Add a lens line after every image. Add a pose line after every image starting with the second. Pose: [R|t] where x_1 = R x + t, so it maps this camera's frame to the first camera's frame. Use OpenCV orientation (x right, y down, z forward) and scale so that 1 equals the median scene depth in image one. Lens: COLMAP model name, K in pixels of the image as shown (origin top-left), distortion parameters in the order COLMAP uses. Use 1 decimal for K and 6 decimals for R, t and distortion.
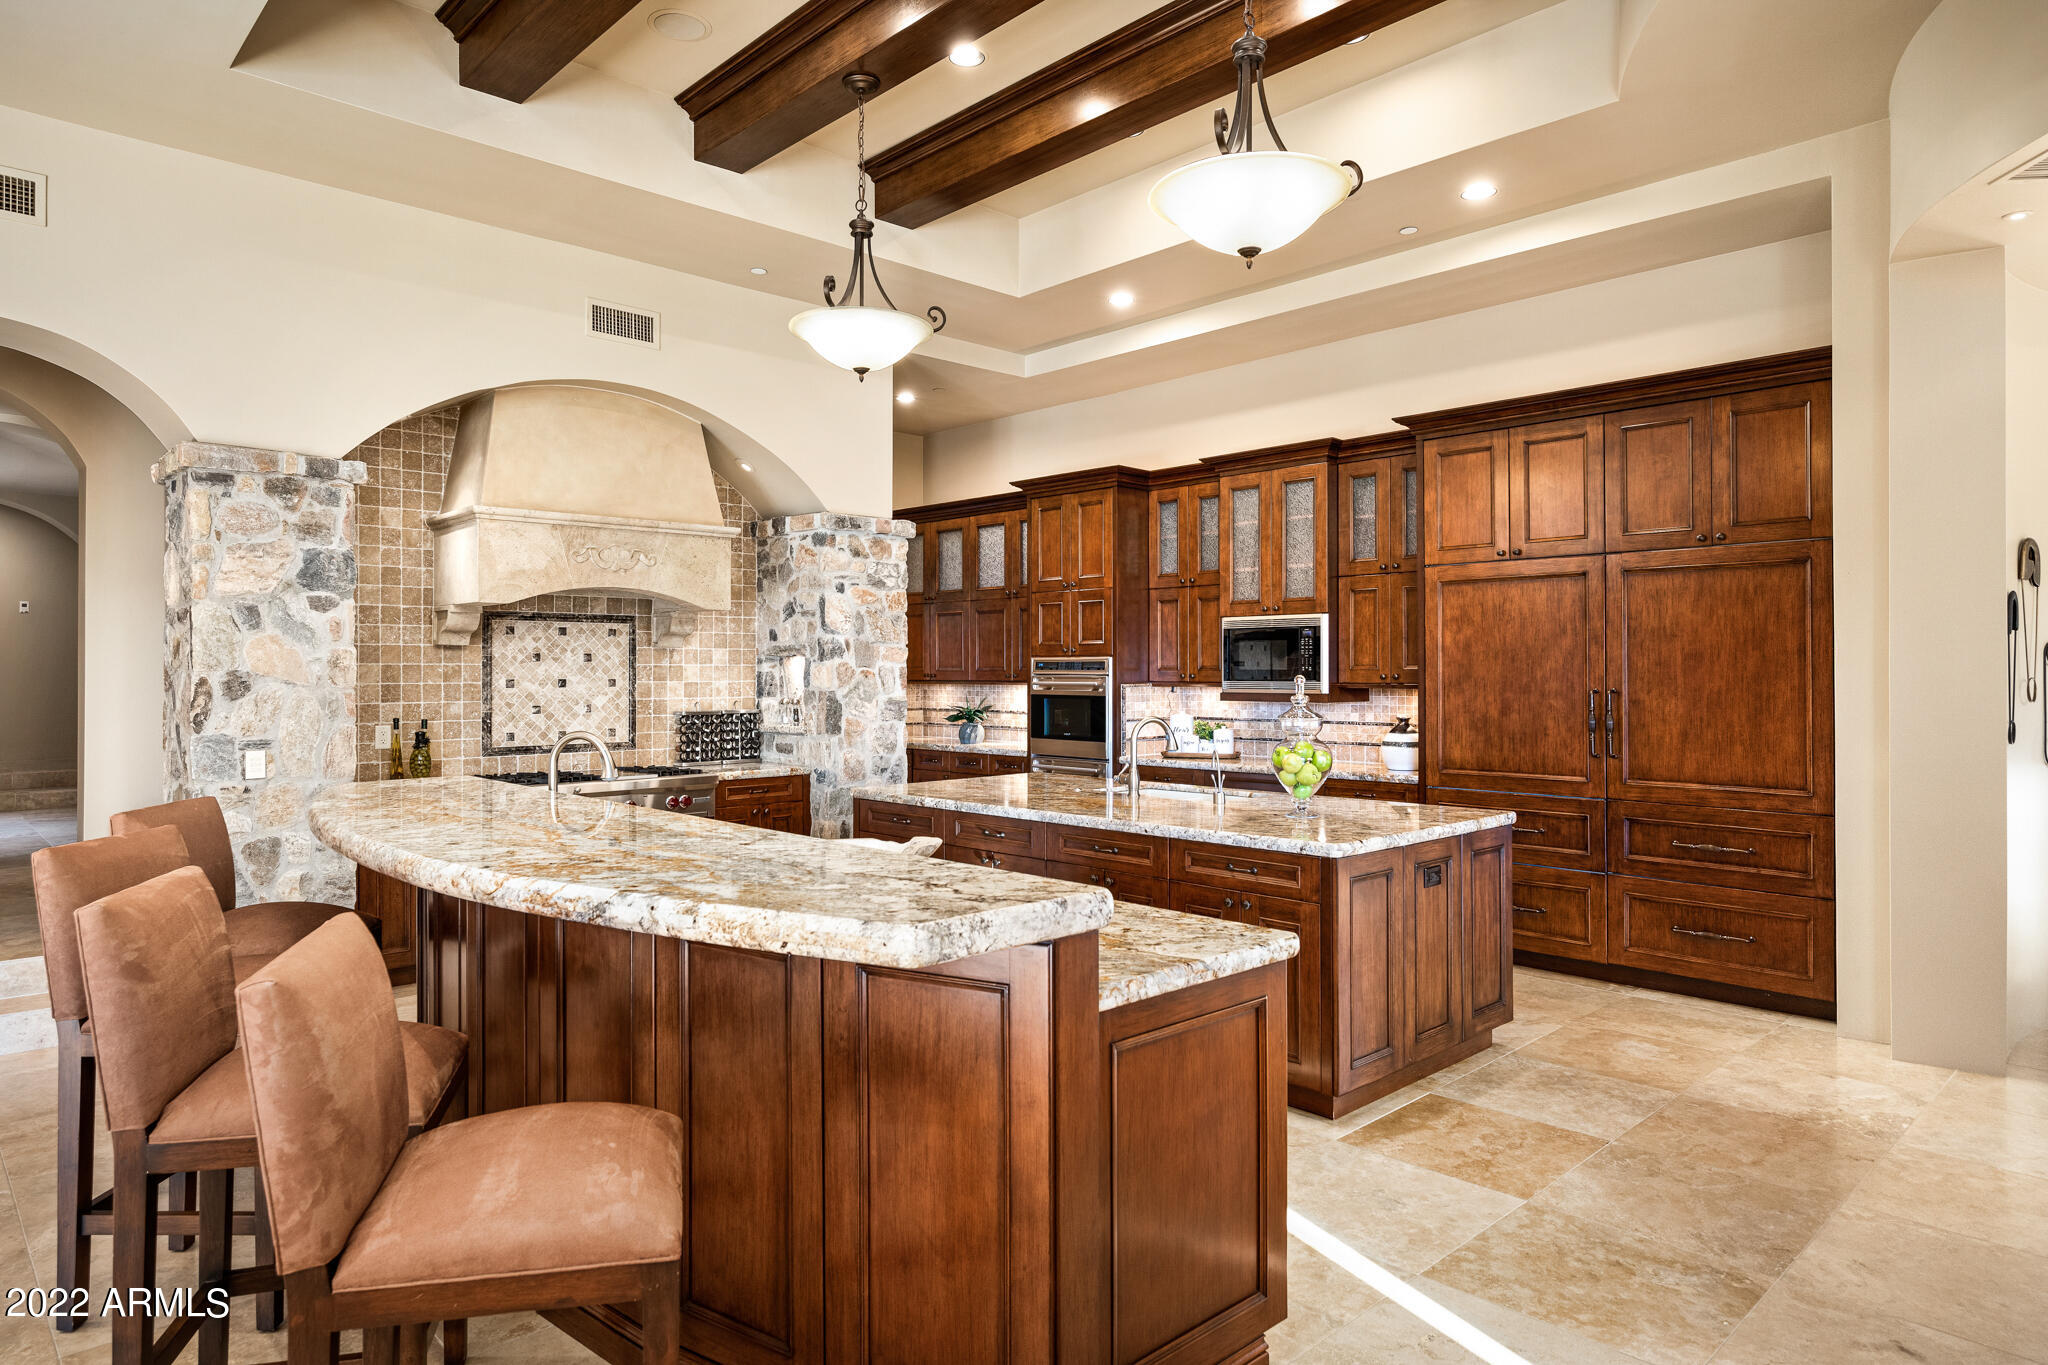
lens RADIAL K [[1207.8, 0, 998.5], [0, 1207.8, 666.2], [0, 0, 1]] dist [-0.010174, -0.000990]
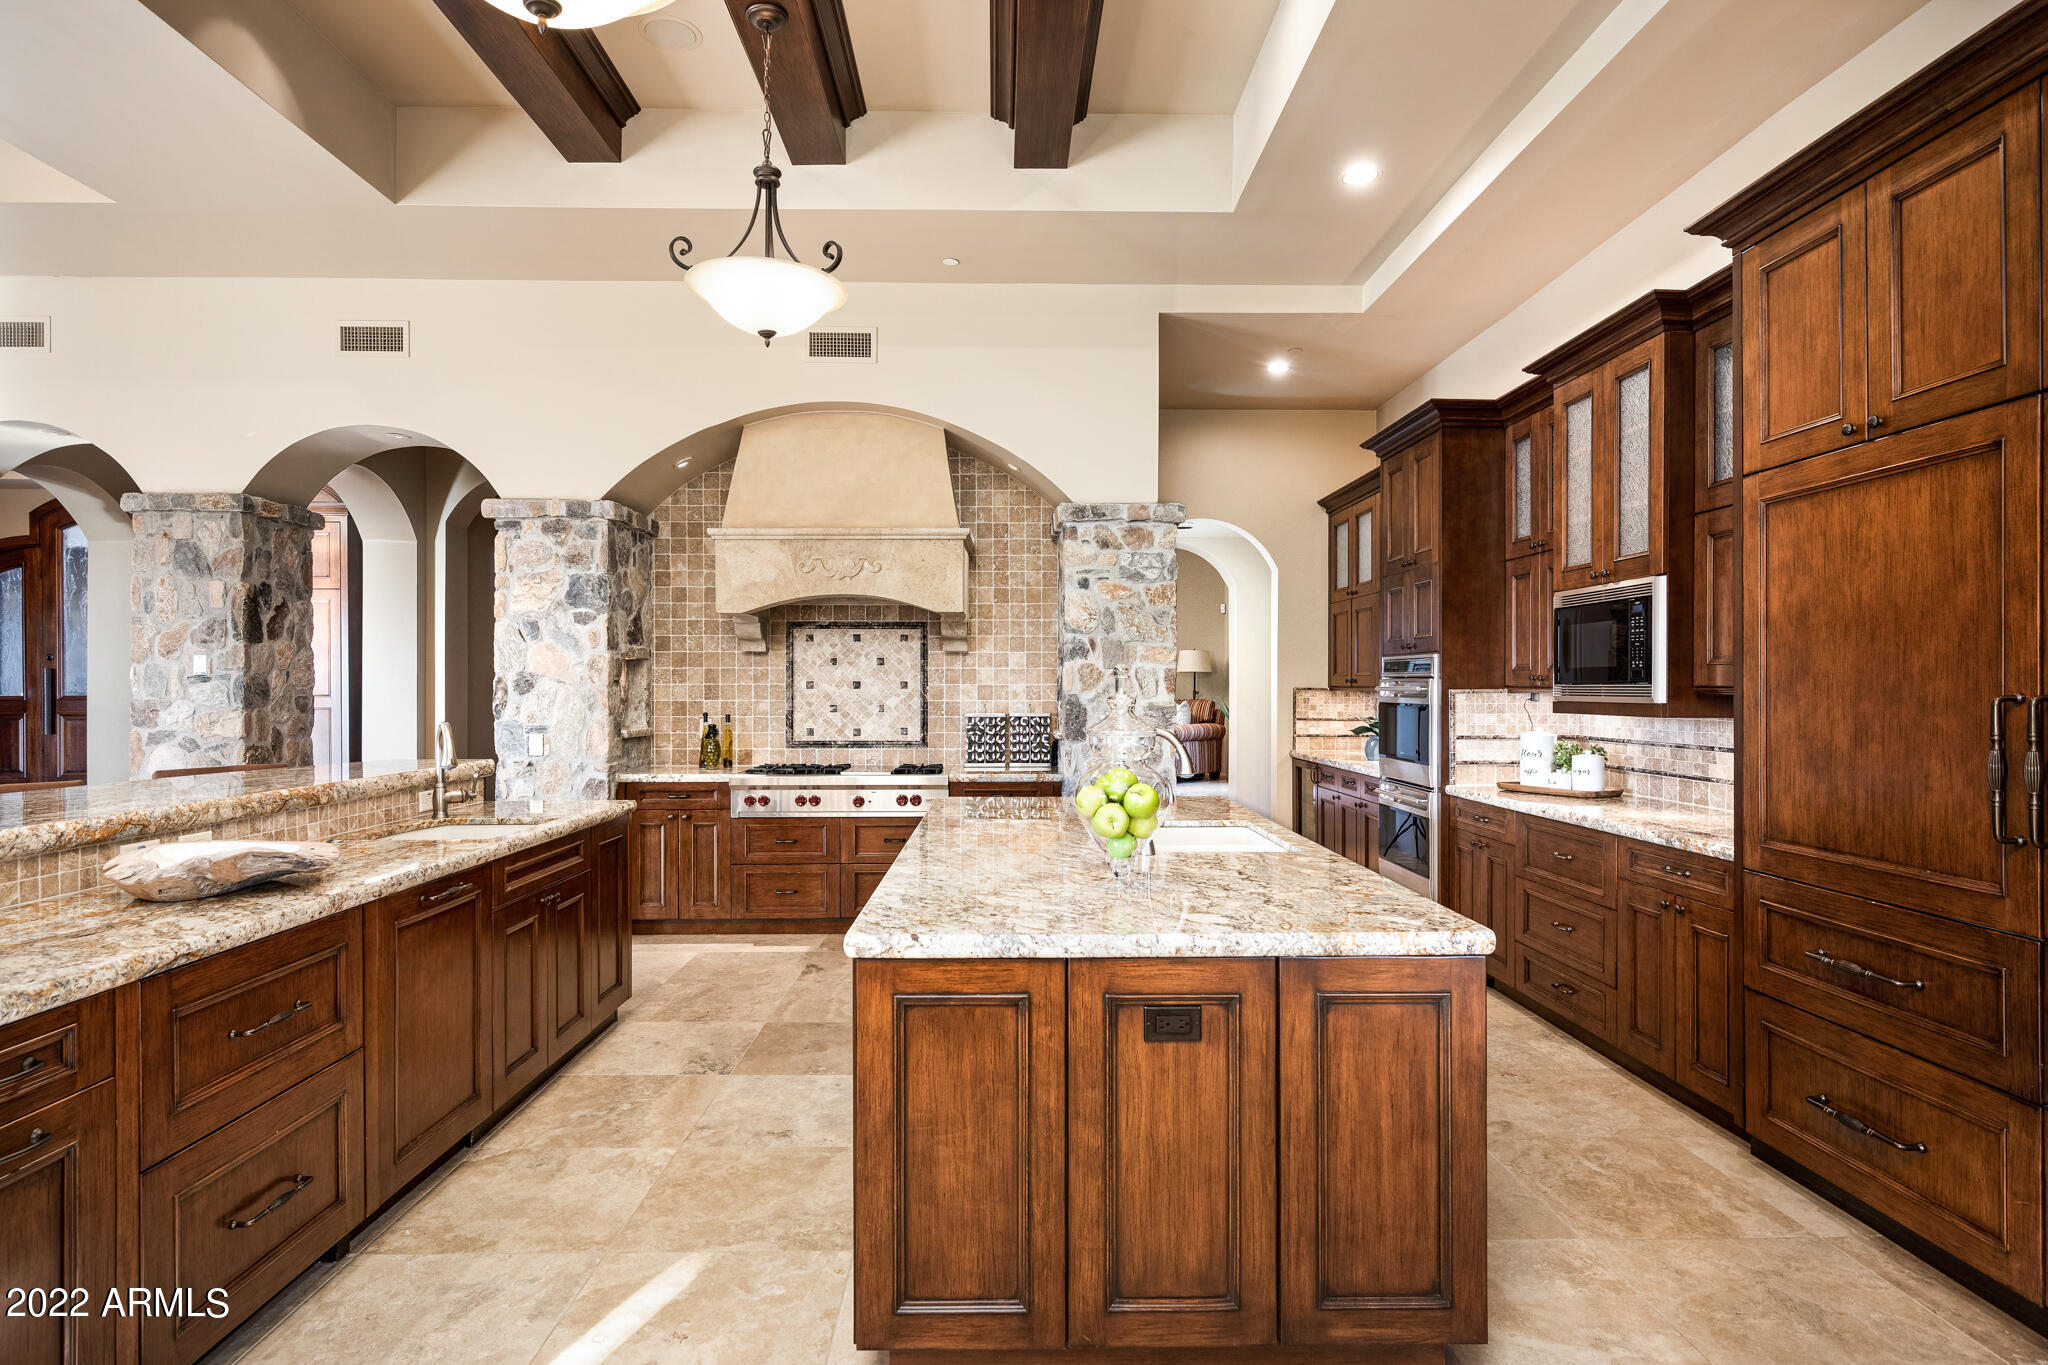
lens RADIAL K [[1068.7, 0, 1023.4], [0, 1068.7, 689.1], [0, 0, 1]] dist [-0.001458, 0.000468]
pose [[0.746030, 0.003538, -0.665903, 0.393347], [0.001561, 0.999974, 0.007062, 0.010975], [0.665910, -0.006308, 0.746005, 0.365922]]
